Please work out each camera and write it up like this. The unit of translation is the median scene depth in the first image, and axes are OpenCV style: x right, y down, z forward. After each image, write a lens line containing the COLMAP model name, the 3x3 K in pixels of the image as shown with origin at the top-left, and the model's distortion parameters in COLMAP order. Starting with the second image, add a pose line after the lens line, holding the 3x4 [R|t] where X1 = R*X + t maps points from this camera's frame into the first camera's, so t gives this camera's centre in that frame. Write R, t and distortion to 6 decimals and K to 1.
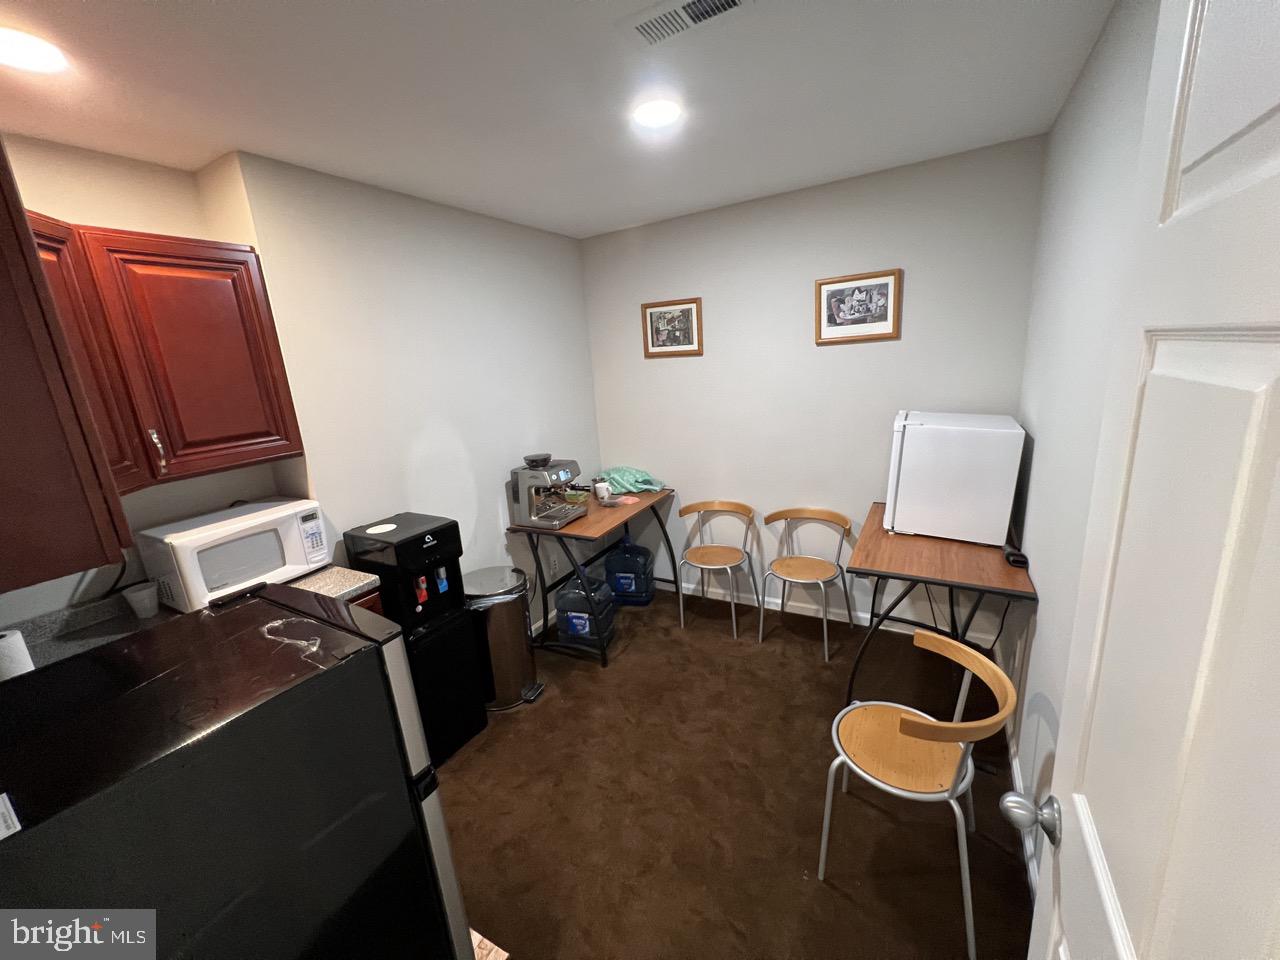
lens RADIAL K [[509.8, 0, 640.0], [0, 509.8, 480.0], [0, 0, 1]] dist [-0.002816, -0.000428]
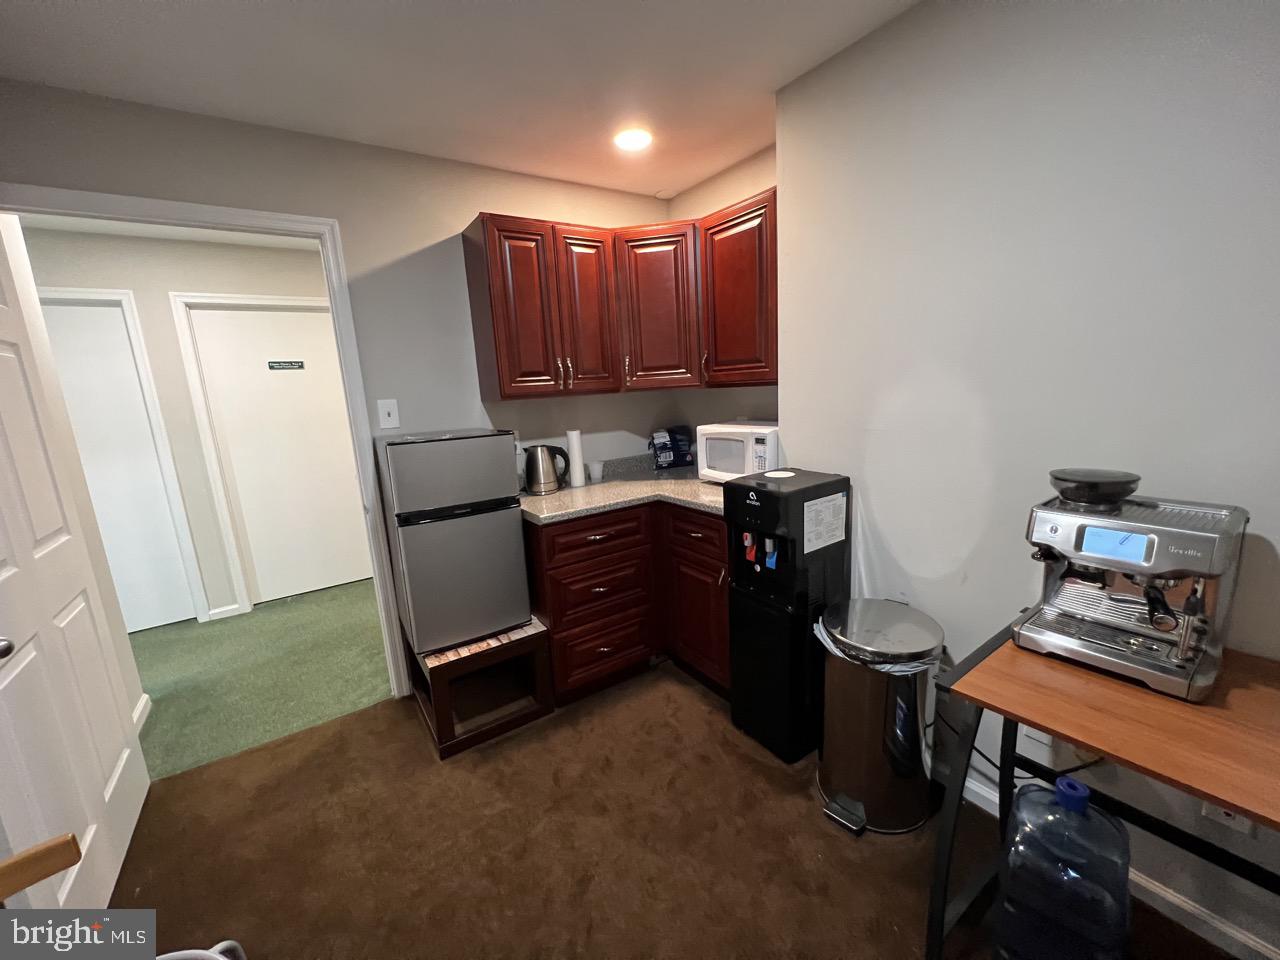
lens RADIAL K [[509.8, 0, 640.0], [0, 509.8, 480.0], [0, 0, 1]] dist [-0.002816, -0.000428]
pose [[-0.428997, 0.266447, -0.863115, 0.431875], [-0.128121, 0.927899, 0.350127, -0.199675], [0.894174, 0.260787, -0.363928, 1.188578]]
